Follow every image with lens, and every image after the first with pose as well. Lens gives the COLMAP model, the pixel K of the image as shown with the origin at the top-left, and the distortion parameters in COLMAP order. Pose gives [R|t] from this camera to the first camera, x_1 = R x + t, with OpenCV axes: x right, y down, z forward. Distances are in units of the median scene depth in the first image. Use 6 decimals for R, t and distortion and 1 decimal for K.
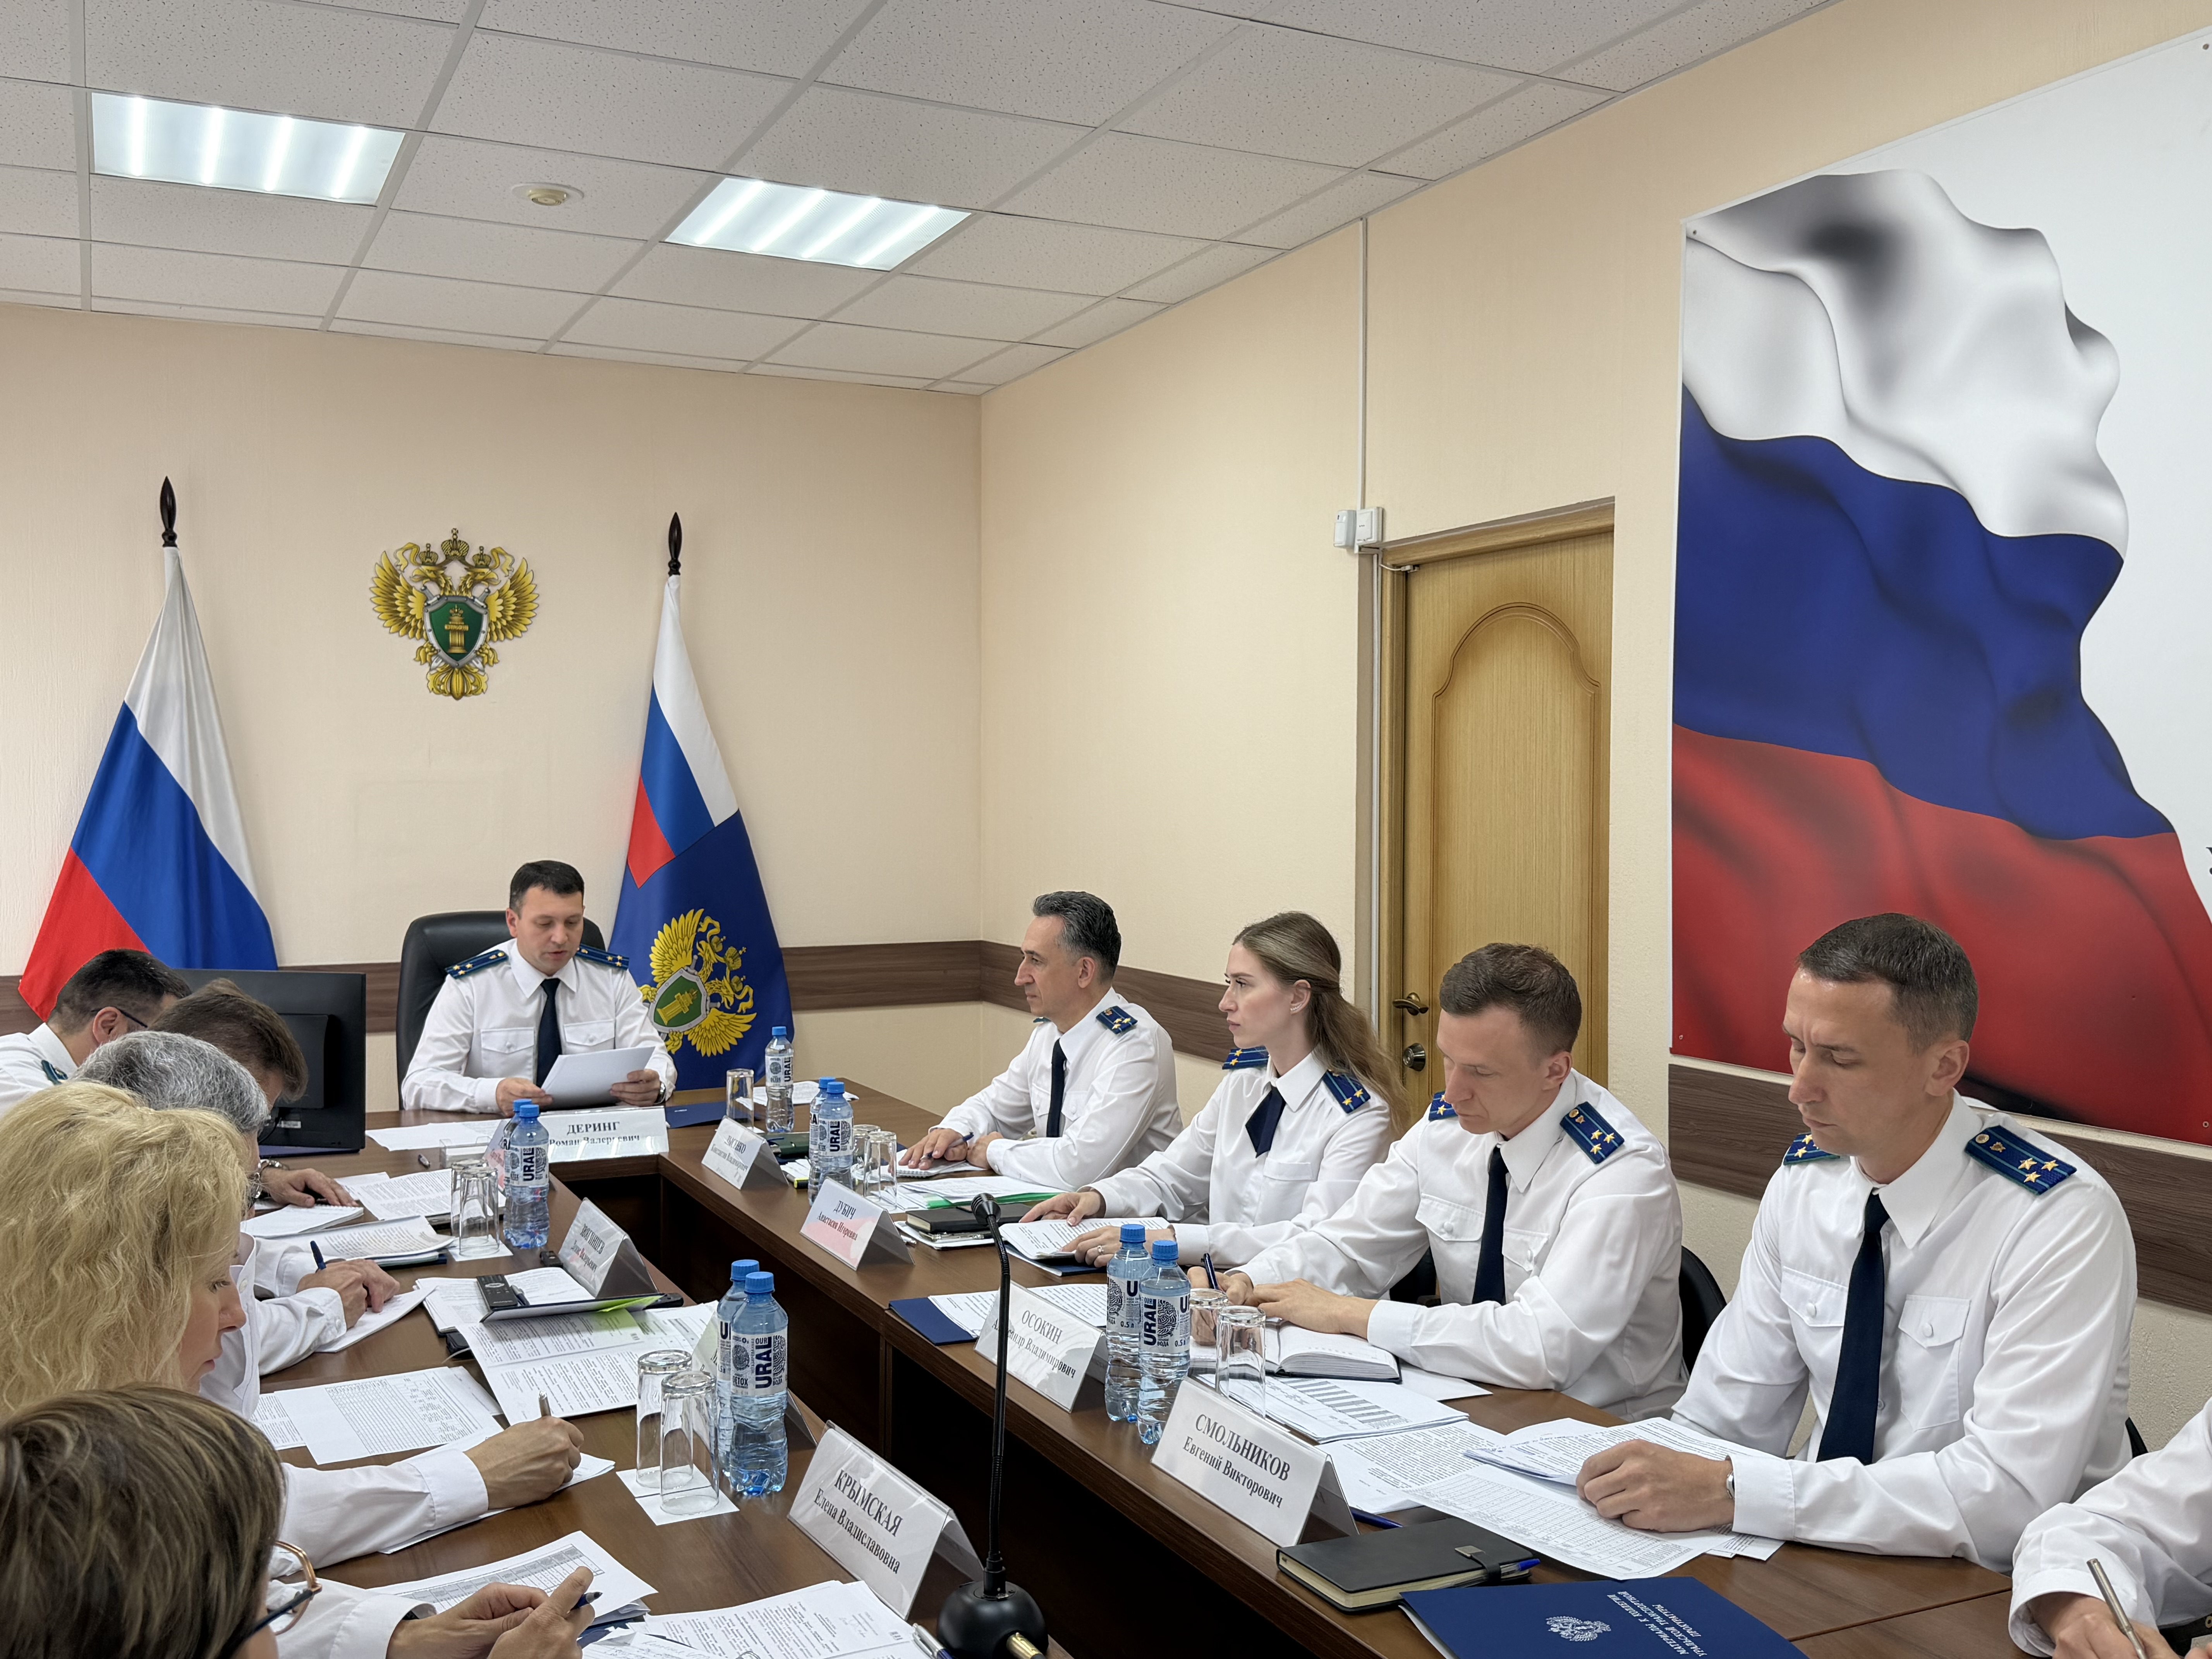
lens RADIAL K [[2066.0, 0, 1111.6], [0, 2066.0, 835.6], [0, 0, 1]] dist [0.007614, 0.000000]
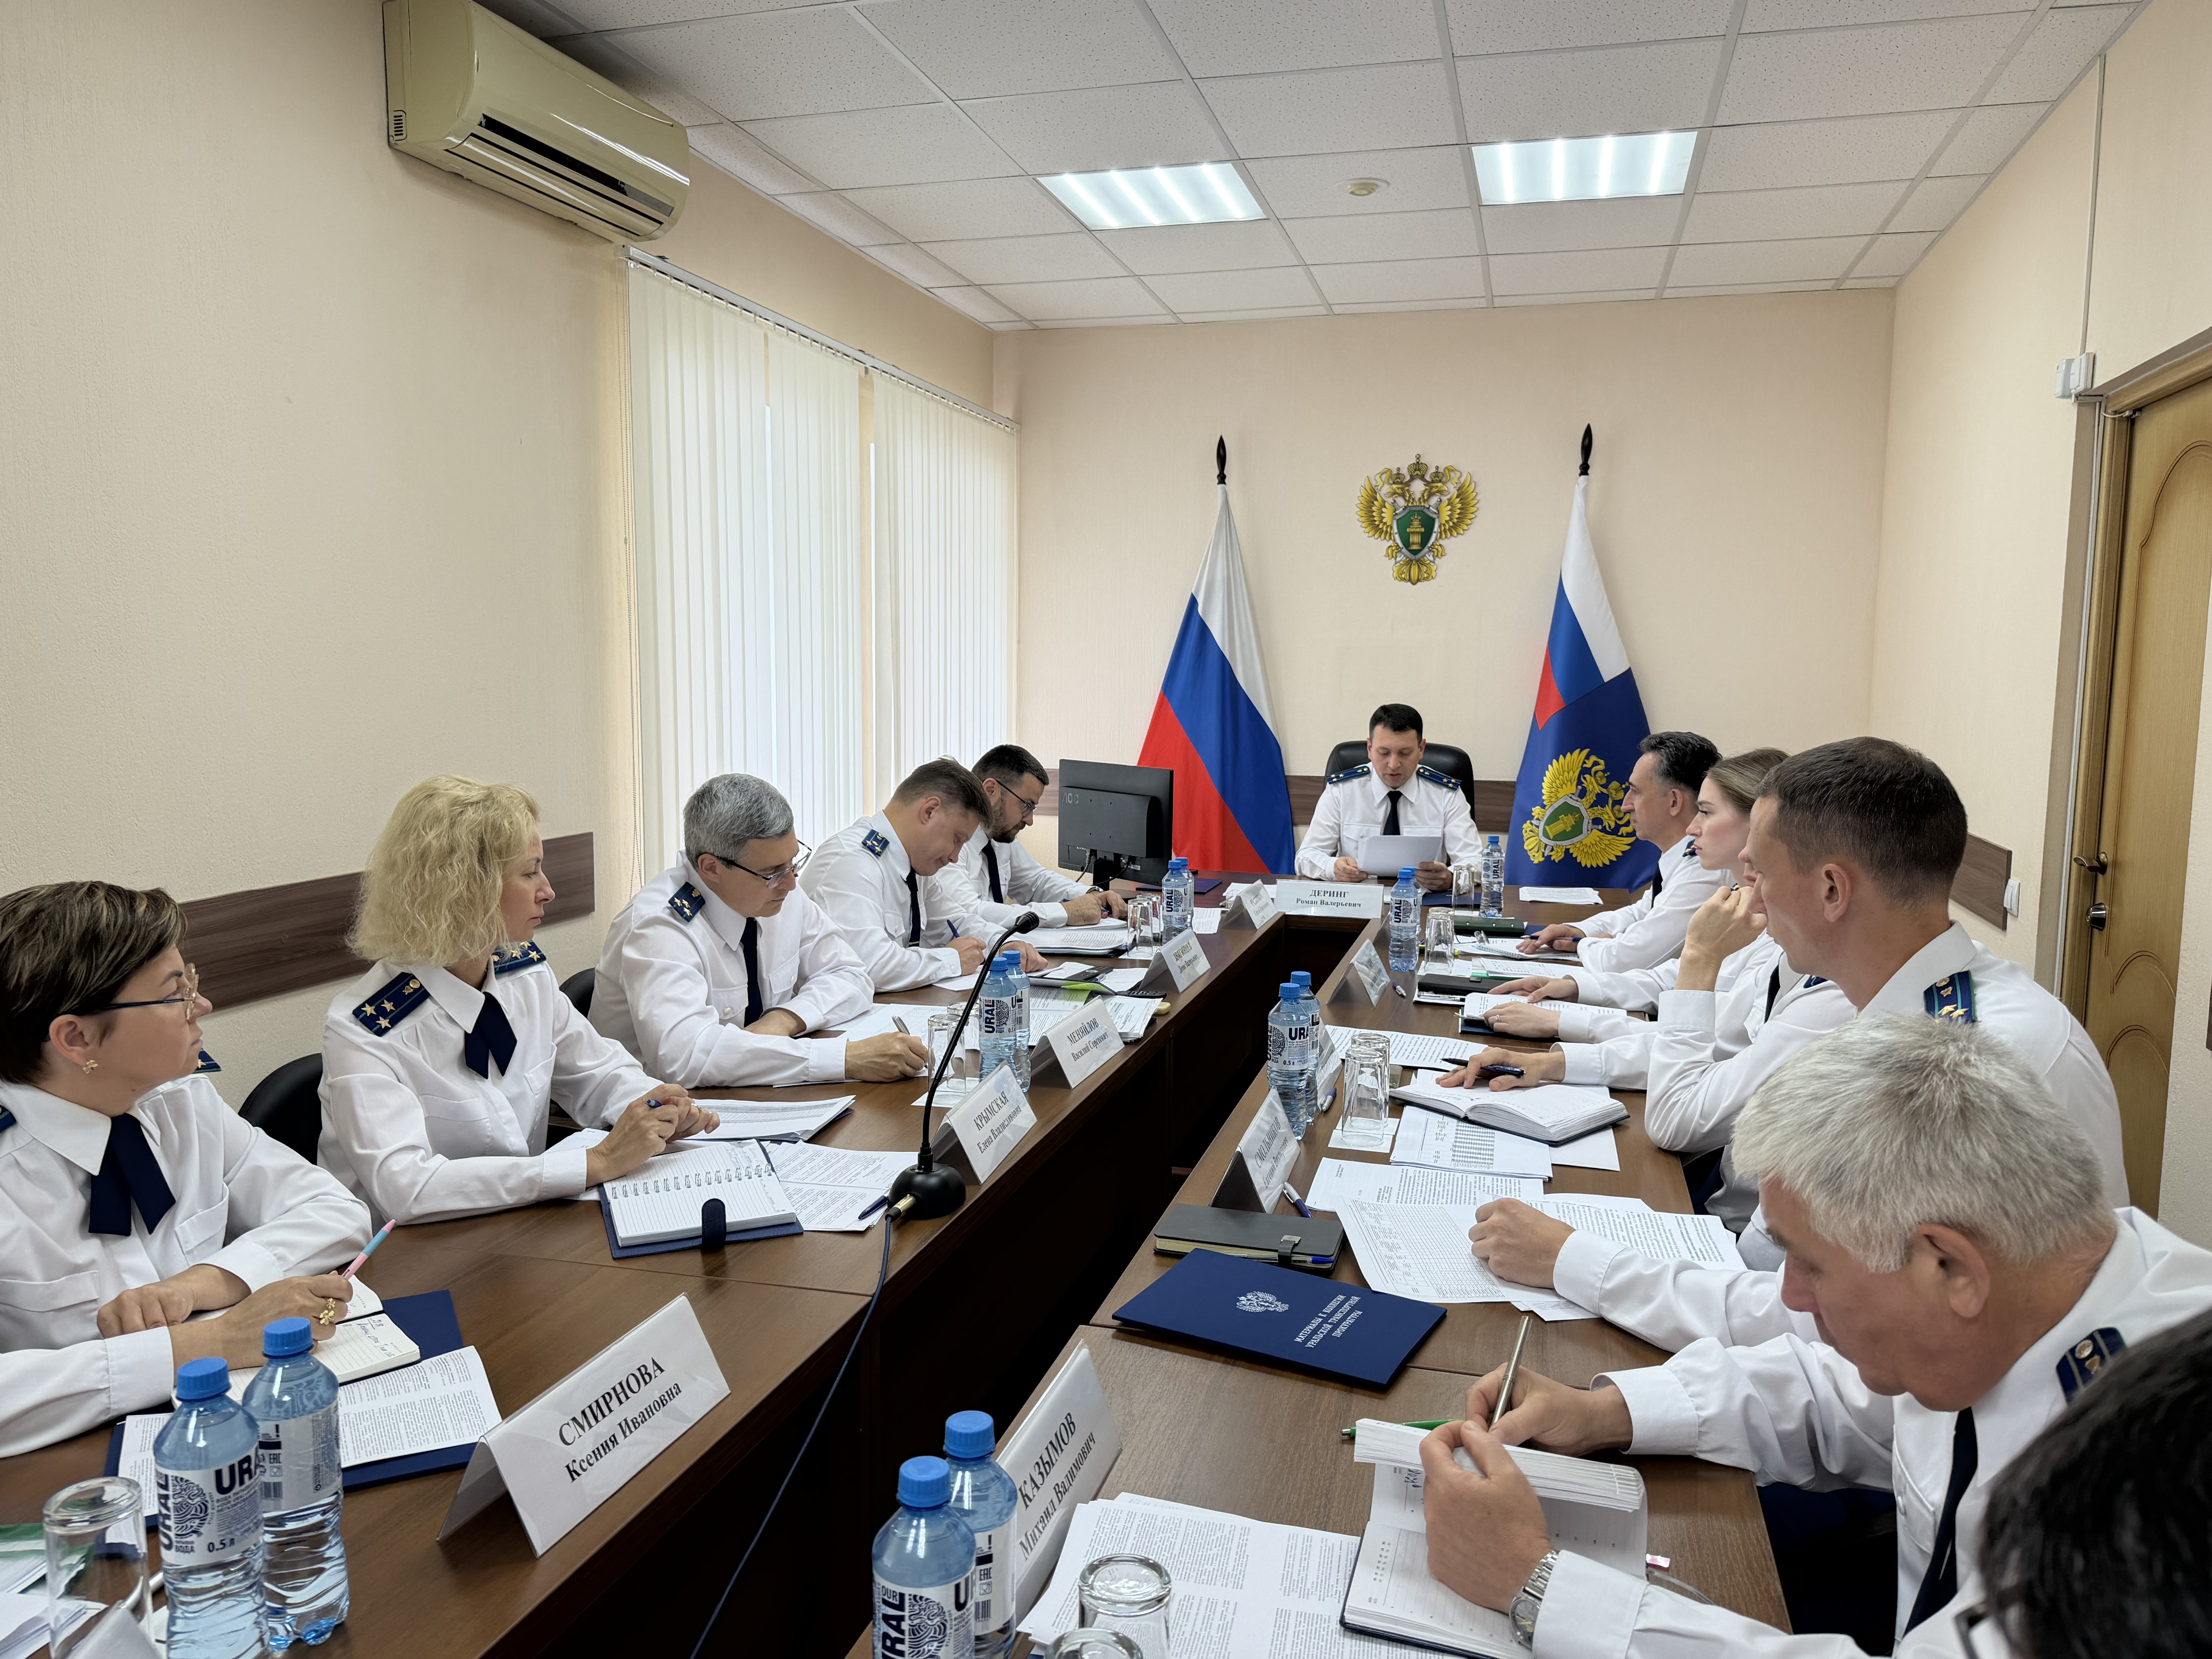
lens RADIAL K [[1616.7, 0, 1117.0], [0, 1616.7, 849.0], [0, 0, 1]] dist [0.039488, -0.016227]
pose [[0.751453, 0.080486, -0.654859, 0.240264], [-0.023764, 0.995189, 0.095046, 0.009399], [0.659359, -0.055861, 0.749750, 0.077867]]
